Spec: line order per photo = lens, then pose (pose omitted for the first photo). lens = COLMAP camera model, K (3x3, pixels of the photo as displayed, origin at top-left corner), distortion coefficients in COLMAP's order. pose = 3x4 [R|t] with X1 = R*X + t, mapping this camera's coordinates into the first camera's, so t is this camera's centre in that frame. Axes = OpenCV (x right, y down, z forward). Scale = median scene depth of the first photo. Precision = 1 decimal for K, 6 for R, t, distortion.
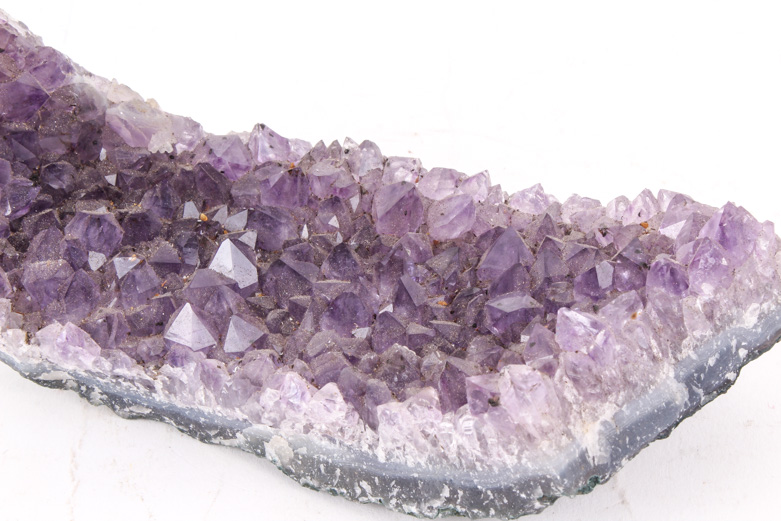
lens RADIAL K [[1918.2, 0, 389.9], [0, 1918.2, 260.6], [0, 0, 1]] dist [0.108256, 0.000000]
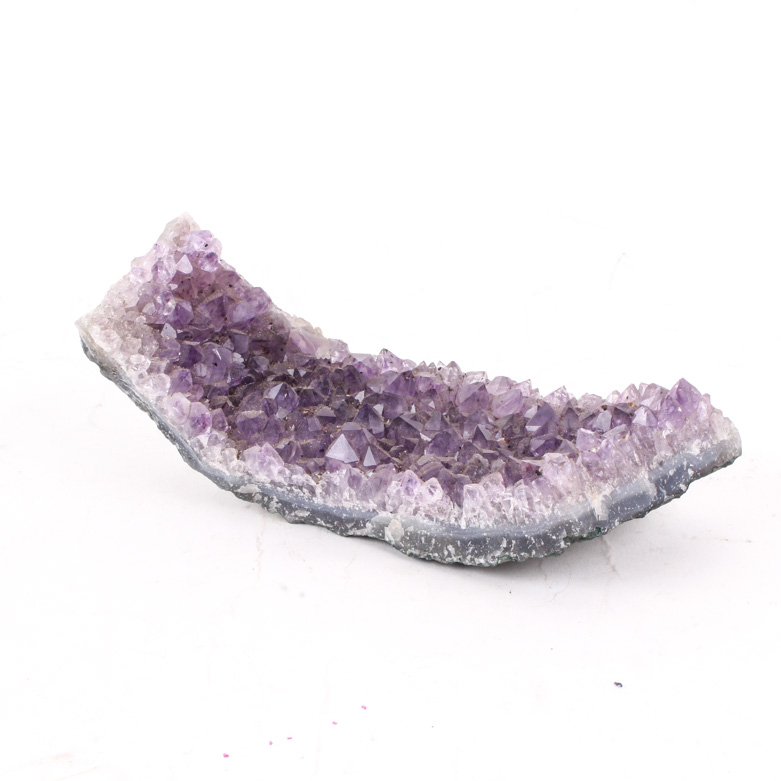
lens RADIAL K [[1912.9, 0, 390.7], [0, 1912.9, 390.4], [0, 0, 1]] dist [0.027428, 0.000000]
pose [[0.998508, 0.052954, 0.013318, -0.087446], [-0.047576, 0.963431, -0.263701, 0.397781], [-0.026795, 0.262674, 0.964513, -0.527967]]
